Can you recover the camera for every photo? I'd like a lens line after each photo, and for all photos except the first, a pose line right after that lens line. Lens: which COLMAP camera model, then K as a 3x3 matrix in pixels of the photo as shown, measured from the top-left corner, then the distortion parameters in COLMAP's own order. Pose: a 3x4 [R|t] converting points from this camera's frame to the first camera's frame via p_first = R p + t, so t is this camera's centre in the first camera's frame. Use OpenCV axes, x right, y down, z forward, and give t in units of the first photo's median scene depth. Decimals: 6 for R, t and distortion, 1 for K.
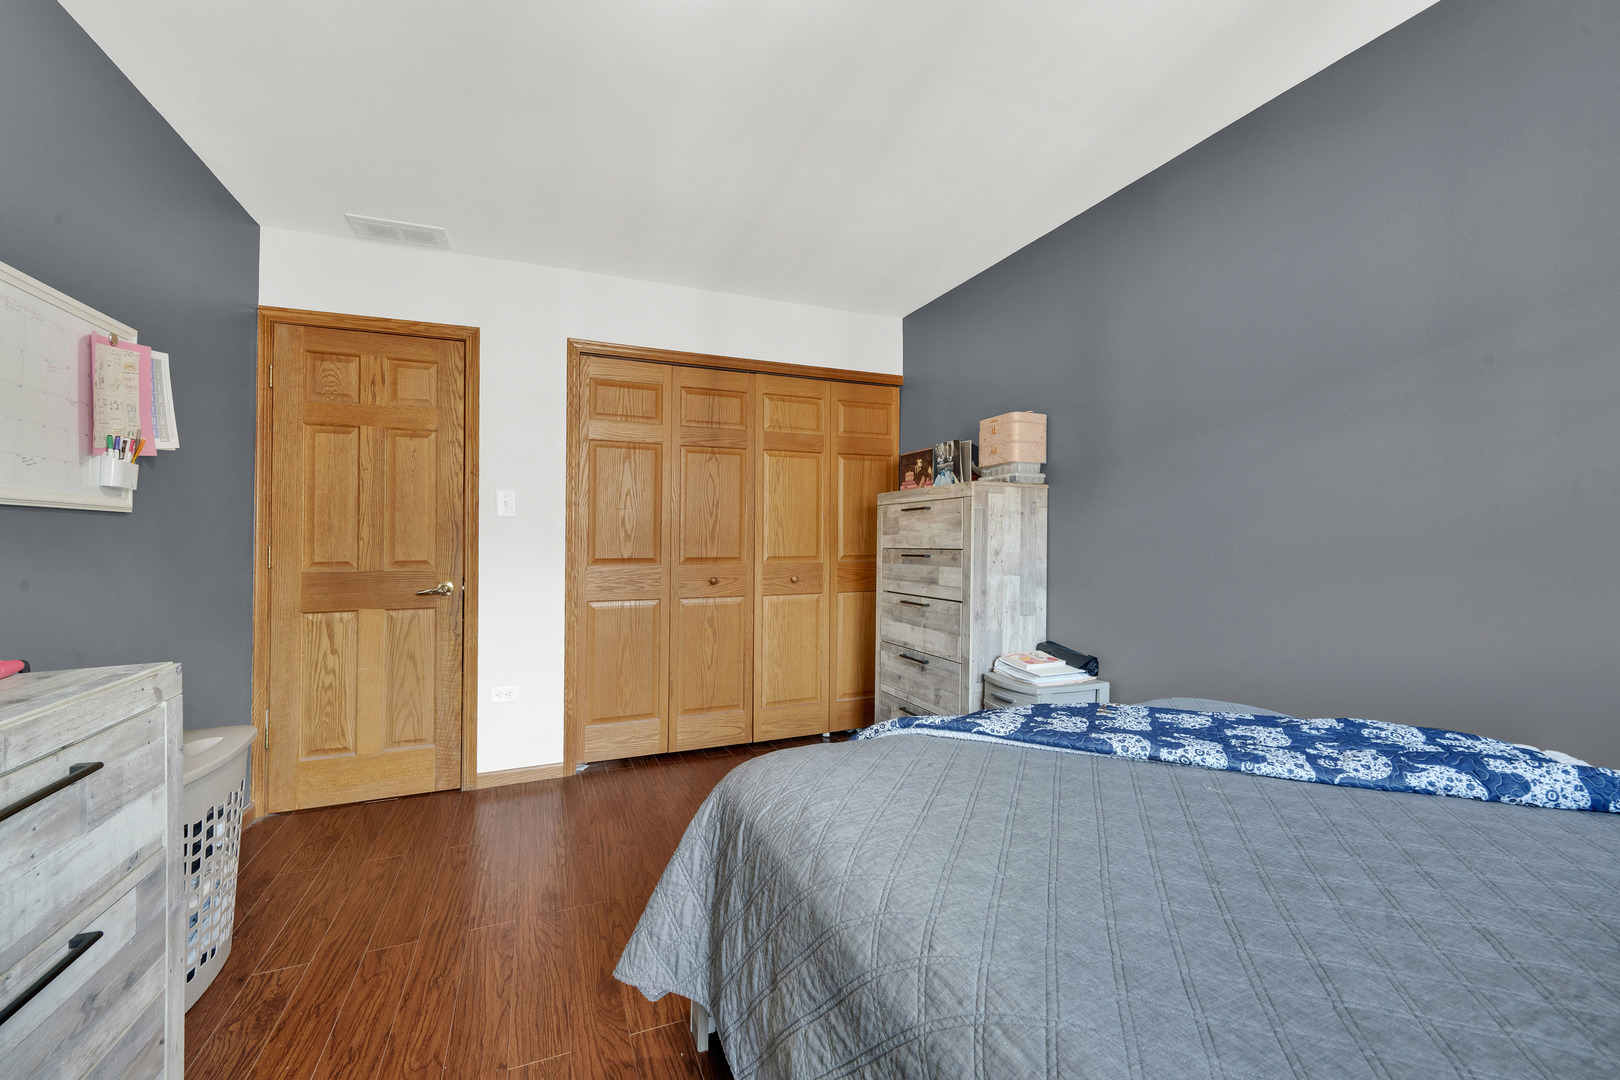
lens RADIAL K [[627.8, 0, 807.5], [0, 627.8, 538.2], [0, 0, 1]] dist [-0.003339, -0.000717]
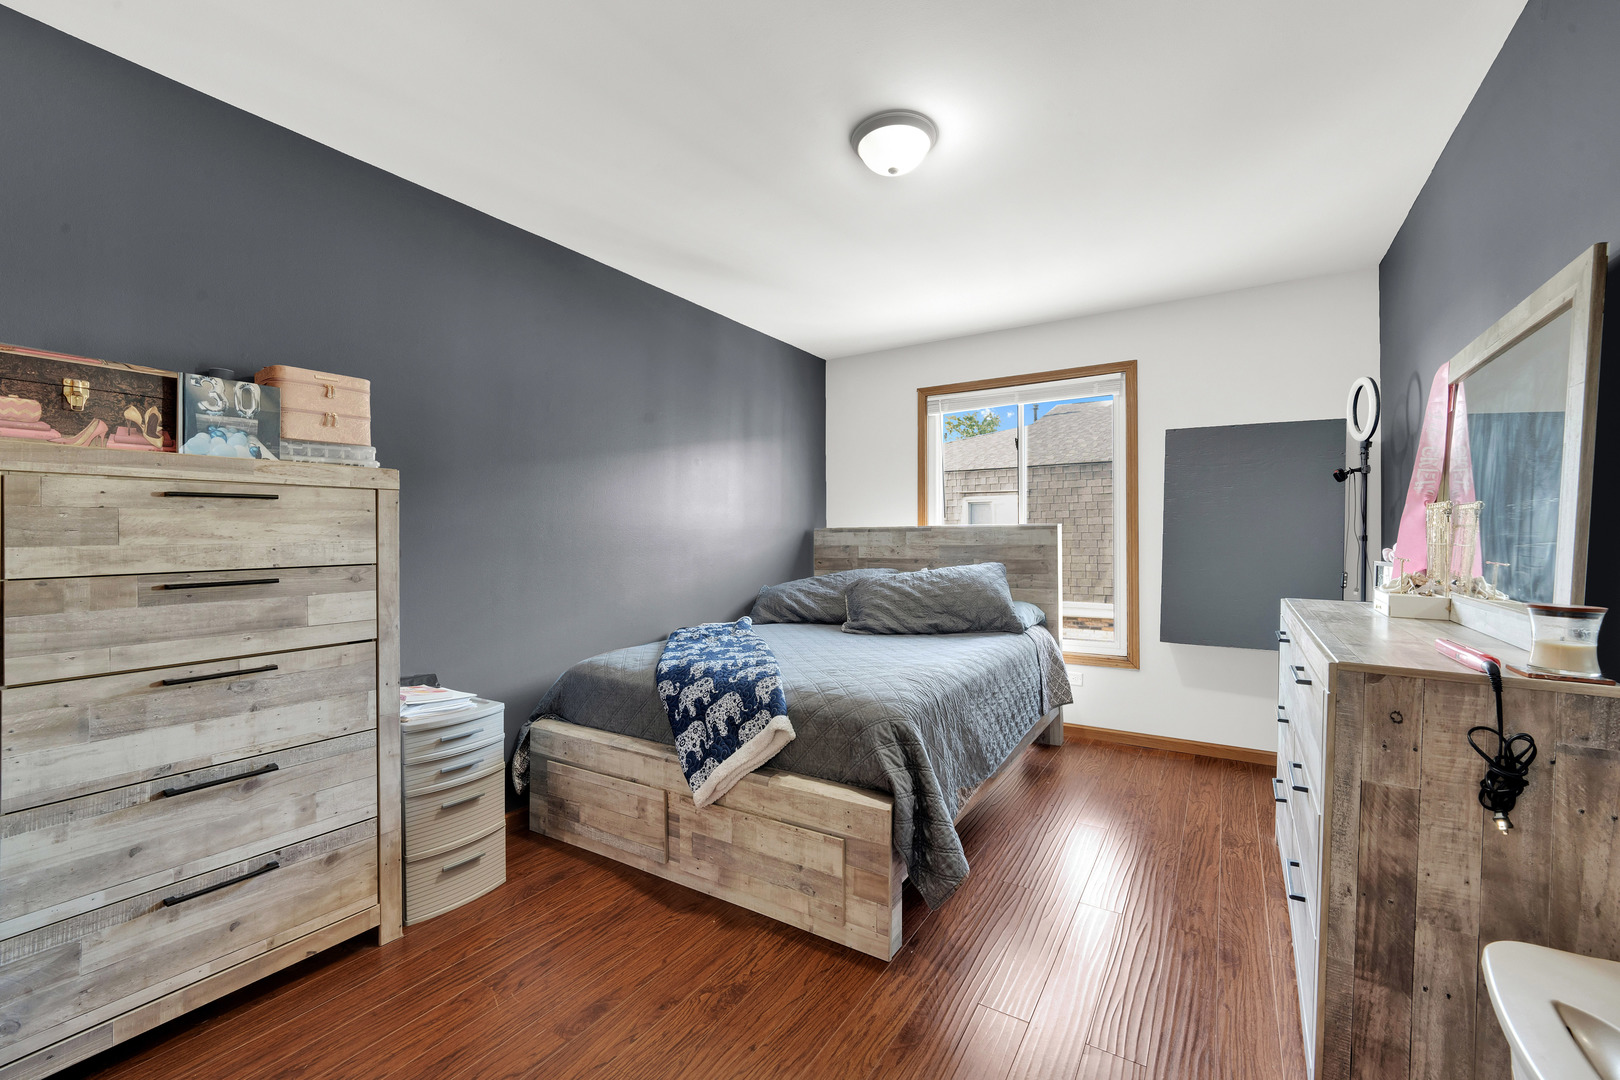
lens RADIAL K [[664.4, 0, 810.1], [0, 664.4, 540.8], [0, 0, 1]] dist [-0.016799, -0.000161]
pose [[-0.555591, -0.006859, 0.831427, -0.560074], [0.004630, 0.999925, 0.011343, -0.012374], [-0.831443, 0.010152, -0.555518, 0.894599]]
